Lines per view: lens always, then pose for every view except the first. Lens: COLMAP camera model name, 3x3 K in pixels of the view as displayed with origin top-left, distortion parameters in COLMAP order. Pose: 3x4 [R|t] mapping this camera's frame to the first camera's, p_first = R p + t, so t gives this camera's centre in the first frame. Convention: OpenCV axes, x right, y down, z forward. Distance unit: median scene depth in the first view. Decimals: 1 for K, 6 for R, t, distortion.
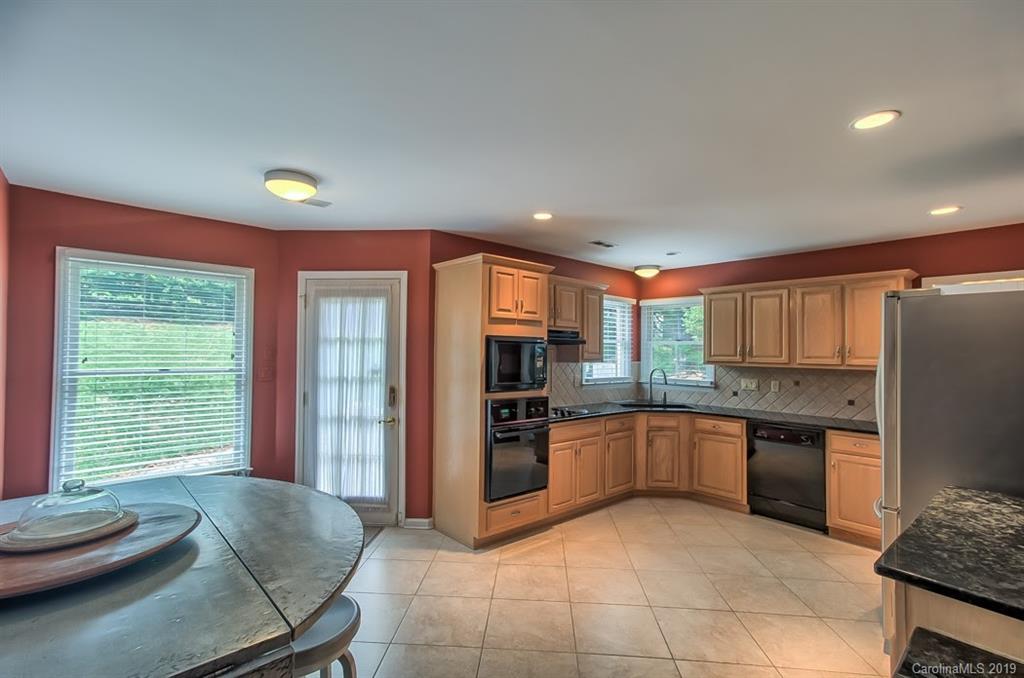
lens RADIAL K [[476.9, 0, 511.1], [0, 476.9, 342.4], [0, 0, 1]] dist [0.000133, 0.020924]
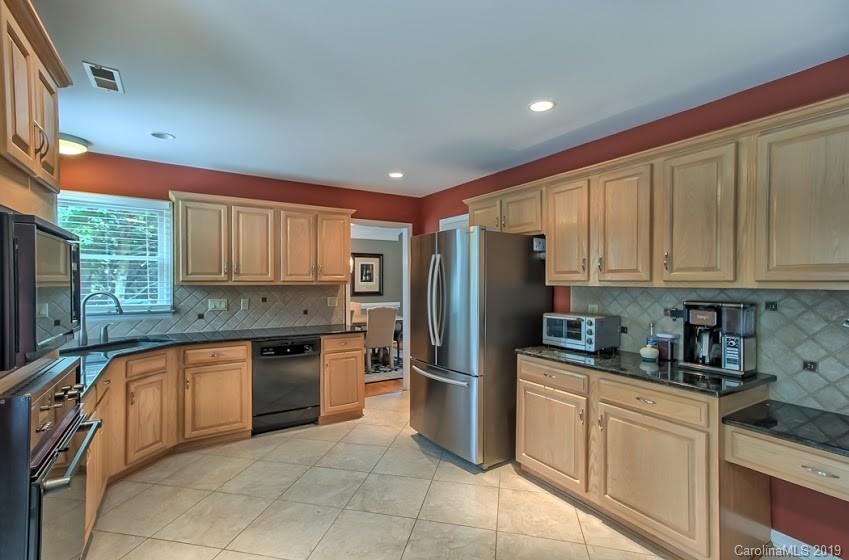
lens RADIAL K [[395.4, 0, 423.7], [0, 395.4, 282.8], [0, 0, 1]] dist [0.000133, 0.020924]
pose [[0.170078, -0.023424, 0.985152, -0.211960], [-0.018074, 0.999475, 0.026884, 0.017934], [-0.985265, -0.022378, 0.169565, 0.501333]]
